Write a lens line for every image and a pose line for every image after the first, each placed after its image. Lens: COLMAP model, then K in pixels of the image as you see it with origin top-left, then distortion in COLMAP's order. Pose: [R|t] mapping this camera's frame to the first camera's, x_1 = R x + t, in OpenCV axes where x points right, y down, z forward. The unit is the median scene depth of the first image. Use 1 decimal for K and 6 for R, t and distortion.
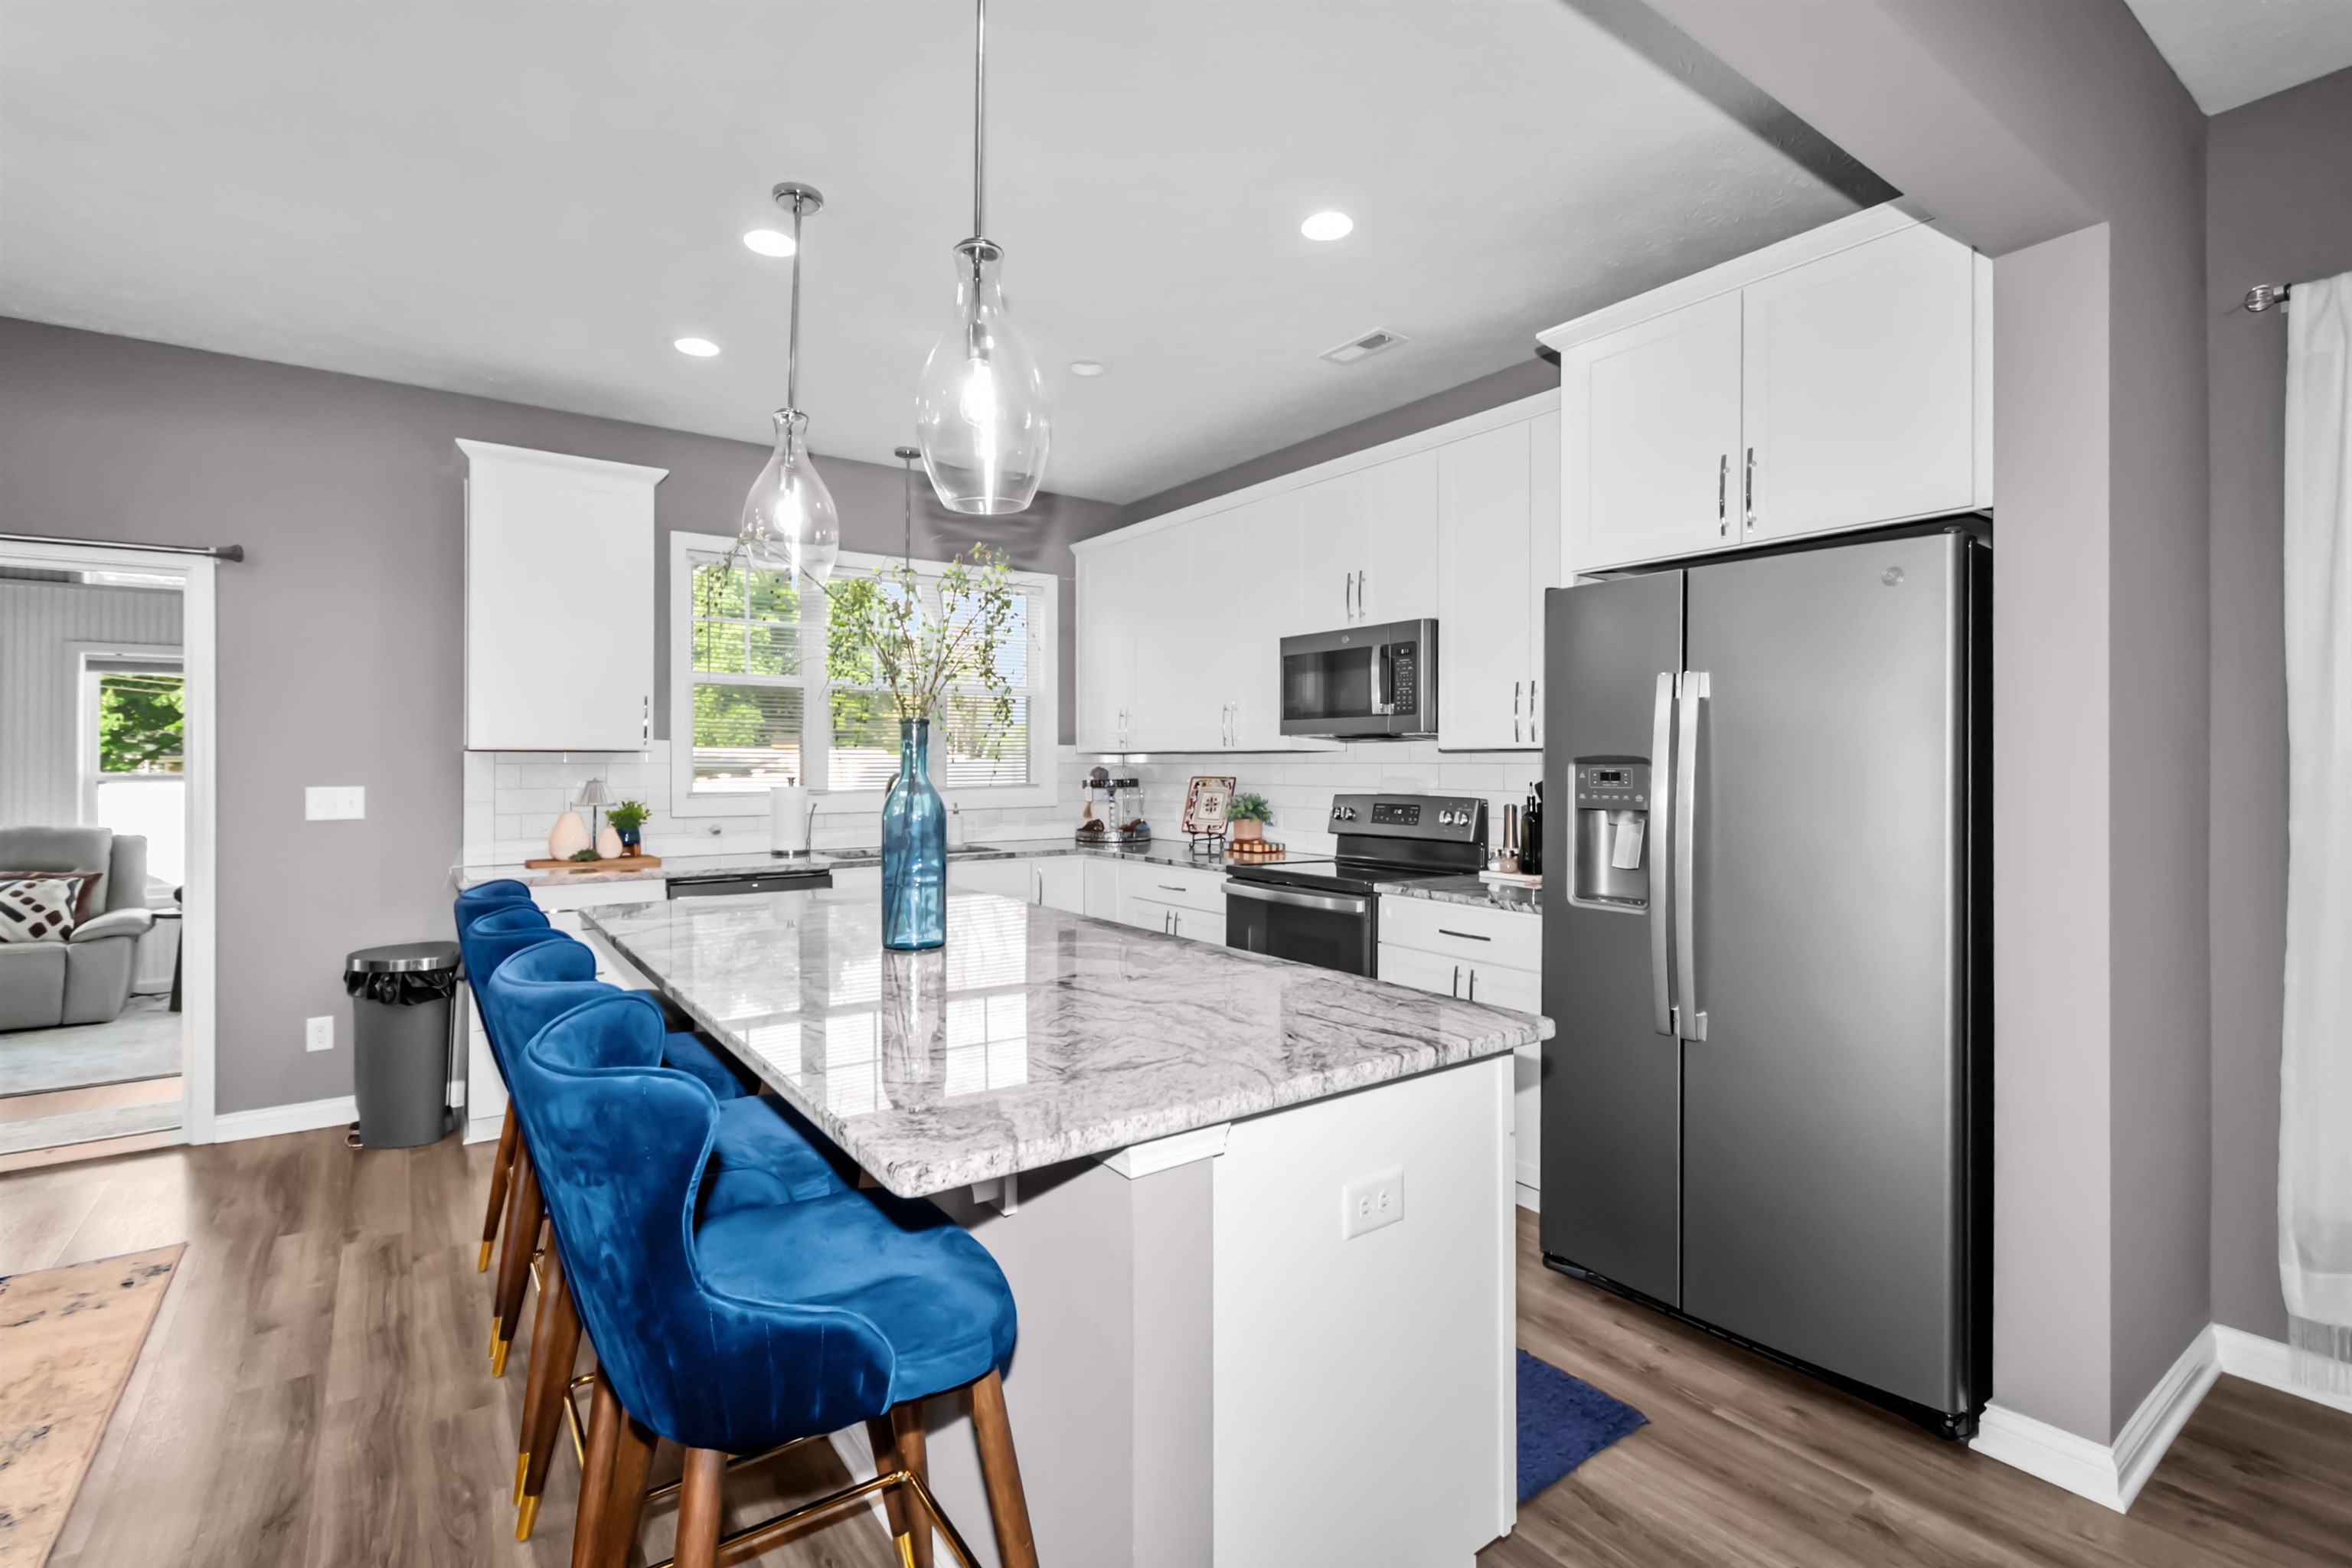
lens RADIAL K [[1070.7, 0, 1166.7], [0, 1070.7, 753.1], [0, 0, 1]] dist [0.021344, -0.011115]
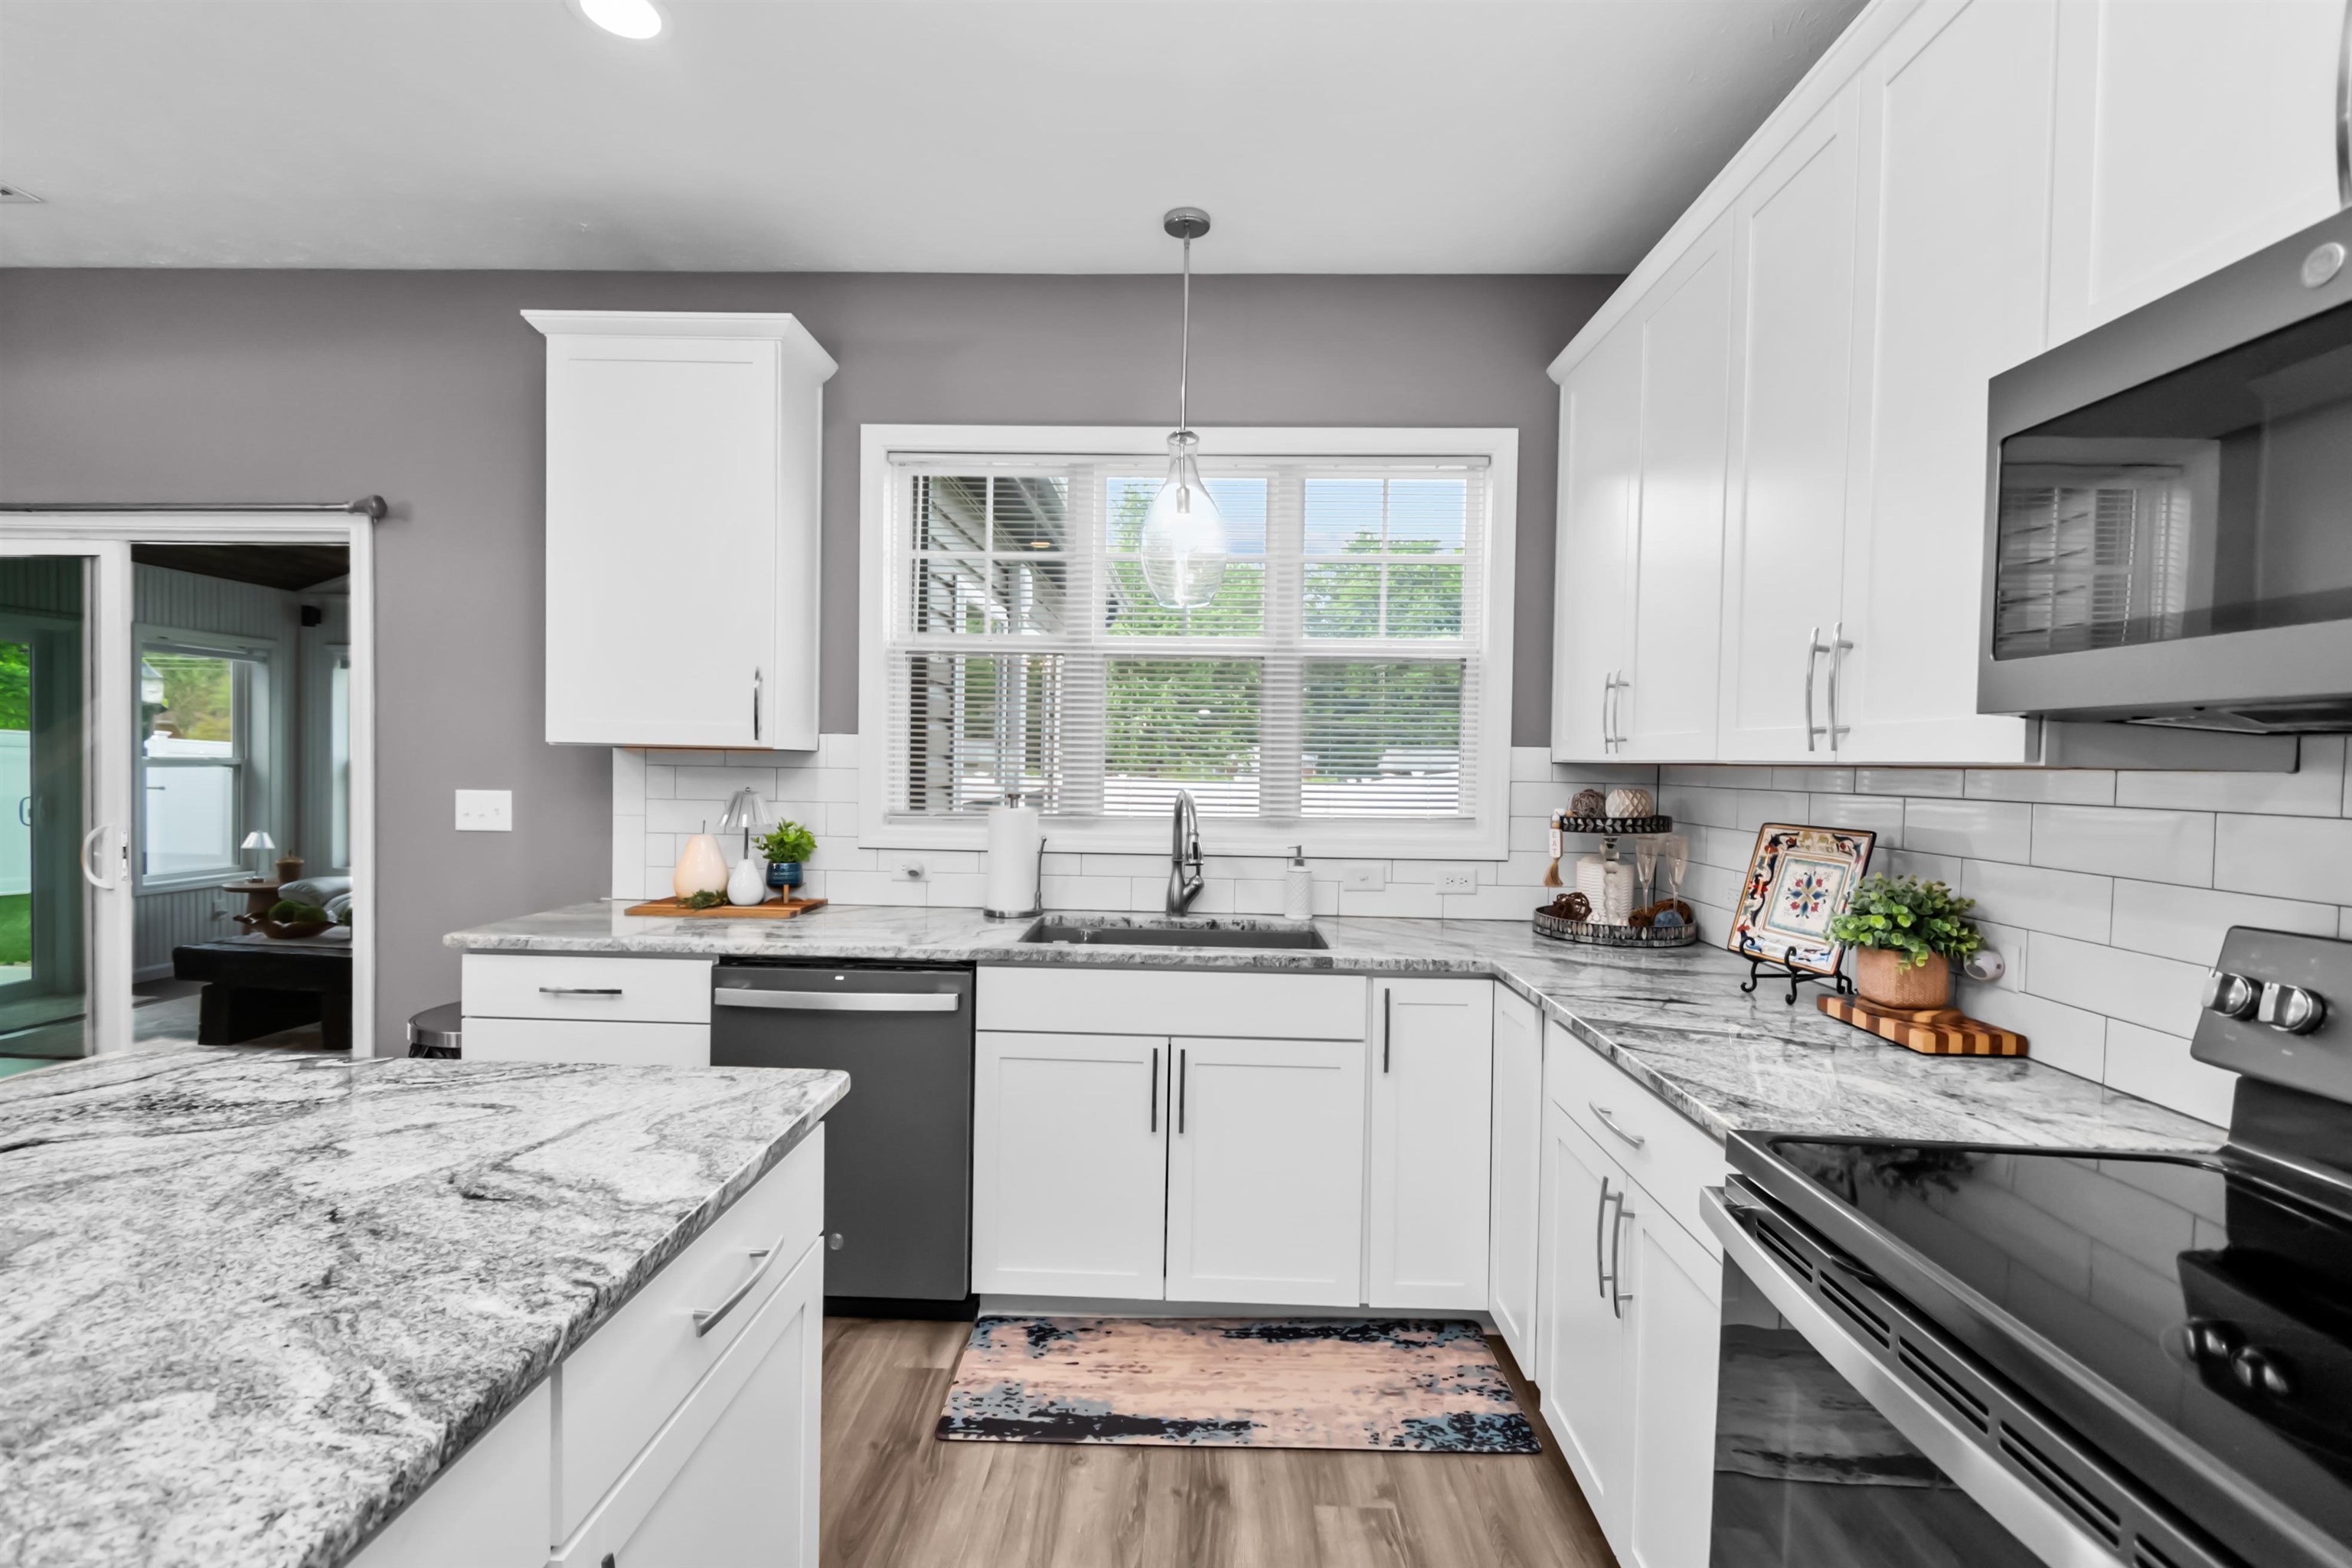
lens RADIAL K [[1037.0, 0, 1173.0], [0, 1037.0, 787.9], [0, 0, 1]] dist [0.010011, -0.005789]
pose [[0.797886, 0.032150, -0.601950, 0.101243], [-0.013617, 0.999283, 0.035322, -0.004312], [0.602654, -0.019987, 0.797752, 0.630805]]
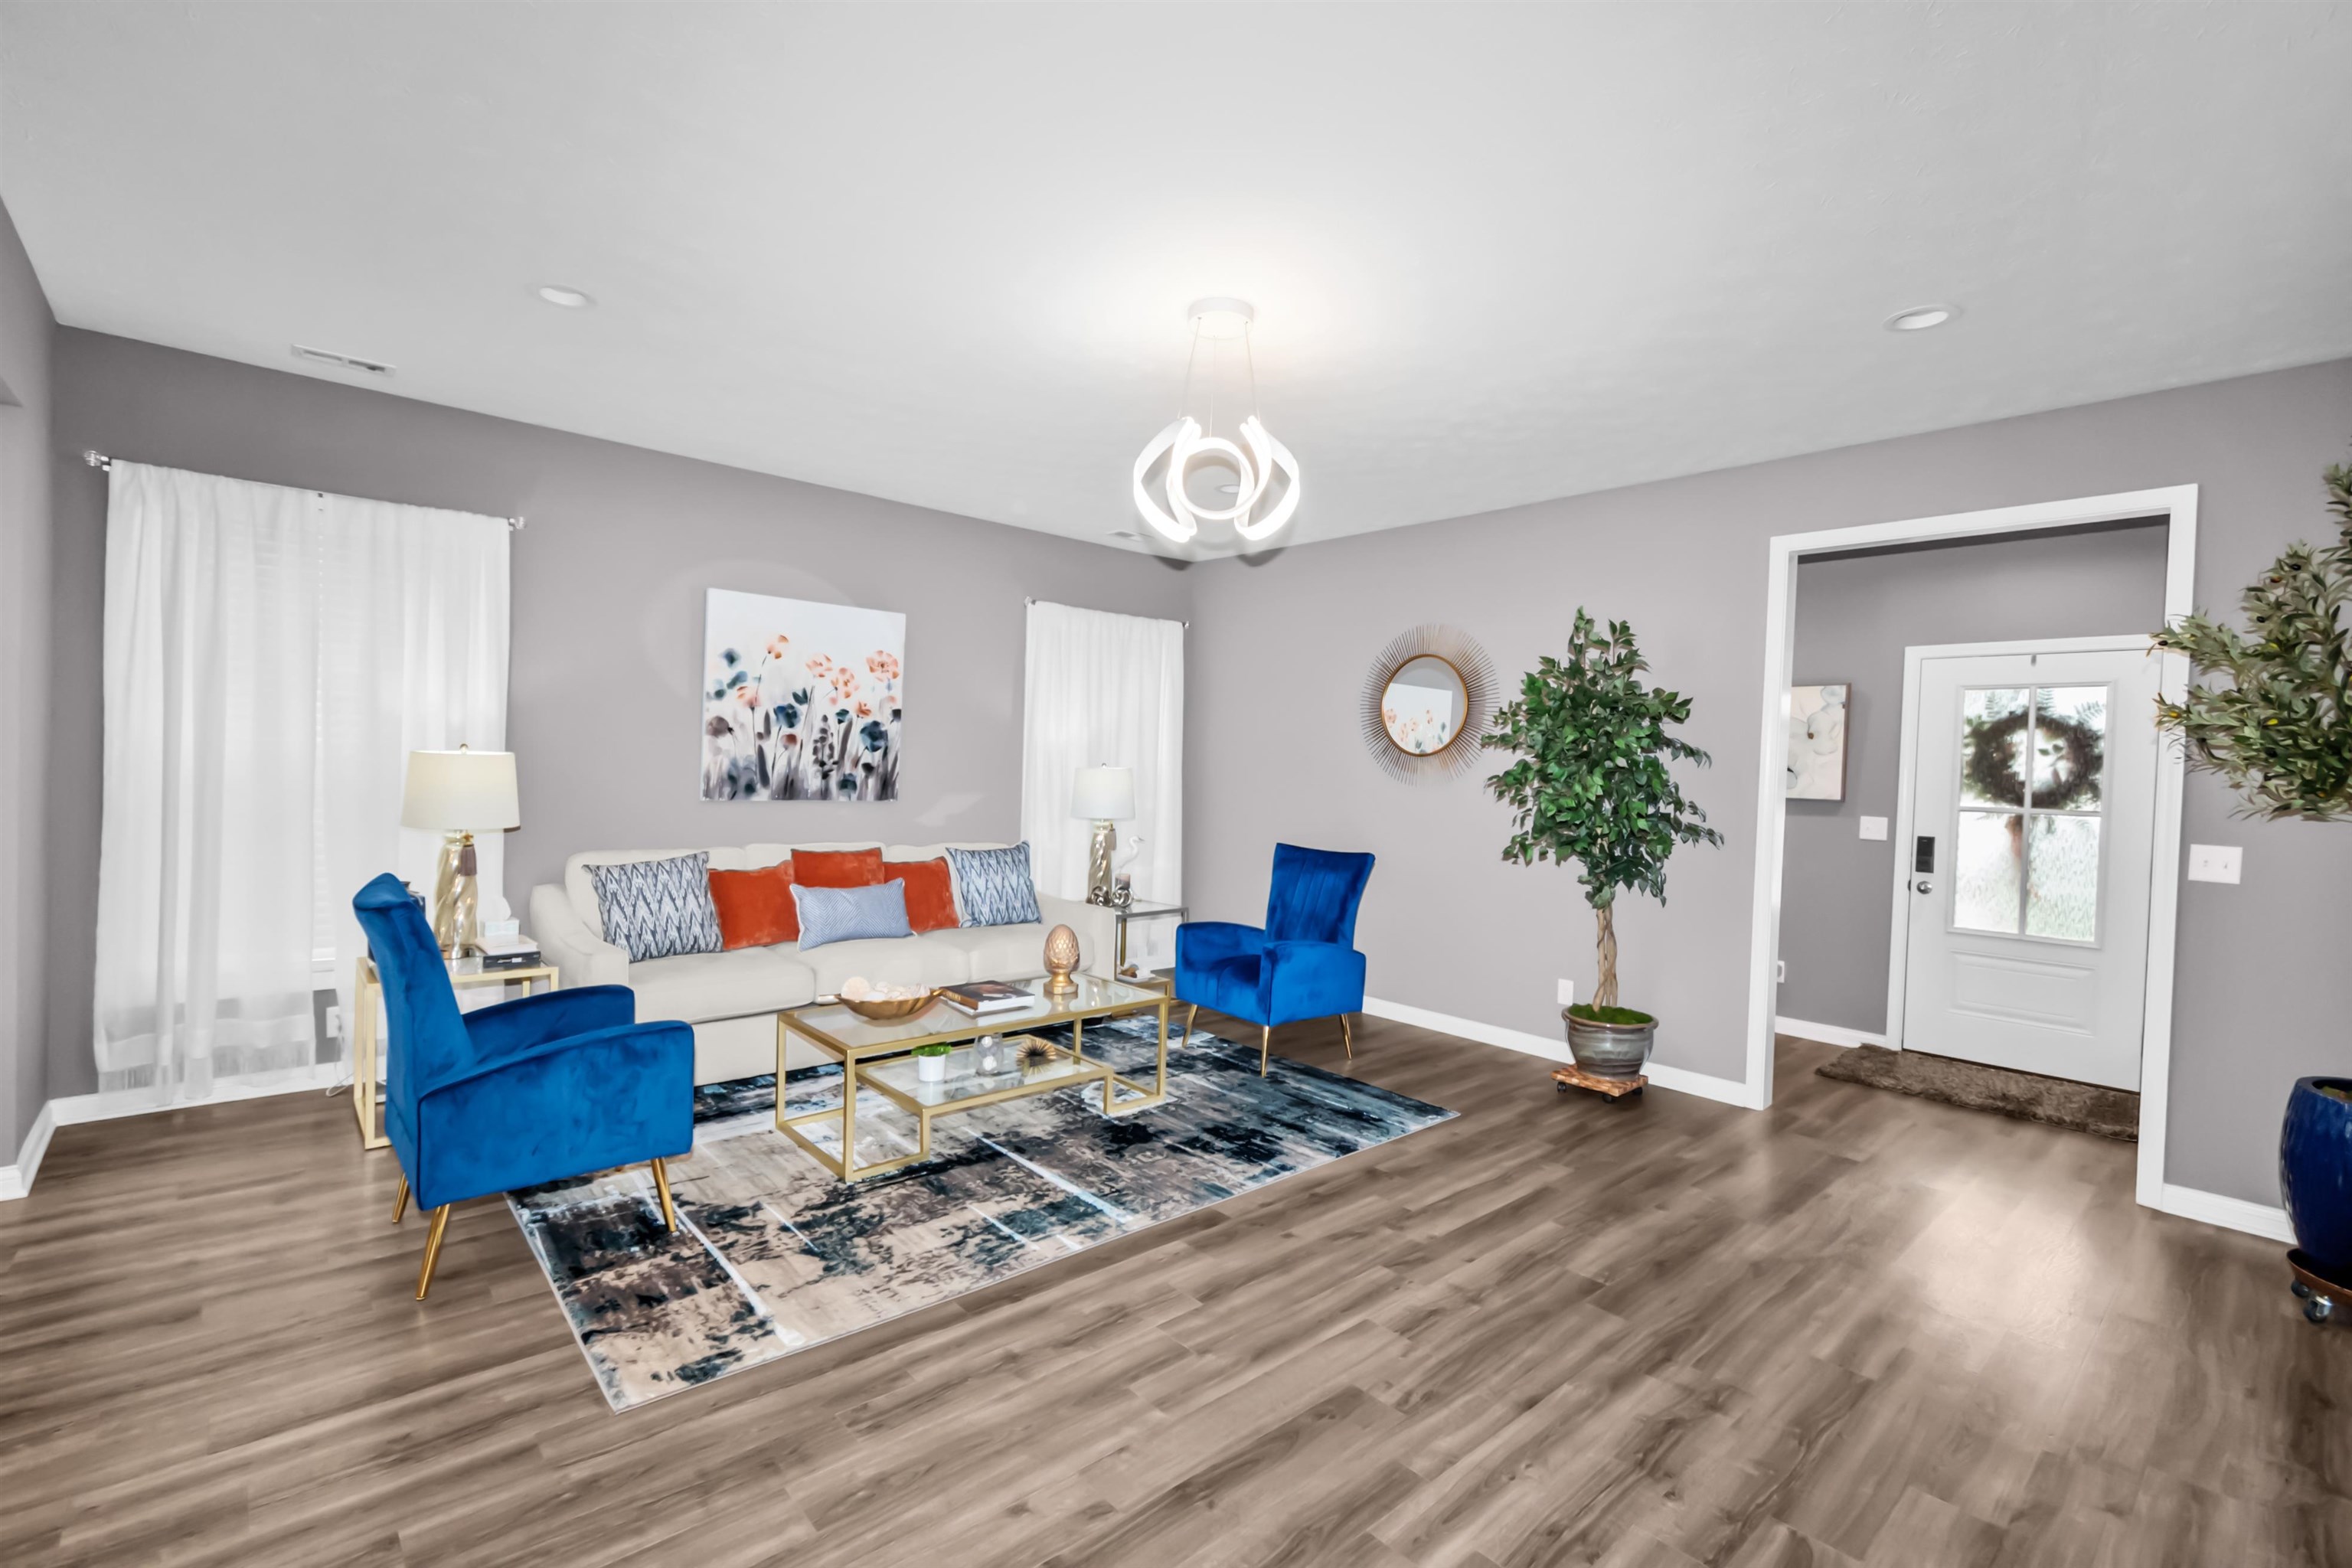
lens RADIAL K [[1037.0, 0, 1173.0], [0, 1037.0, 787.9], [0, 0, 1]] dist [0.010011, -0.005789]
pose [[-0.110337, -0.024546, 0.993591, -0.394279], [-0.043557, 0.998854, 0.019839, -0.016163], [-0.992939, -0.041089, -0.111280, -0.244855]]
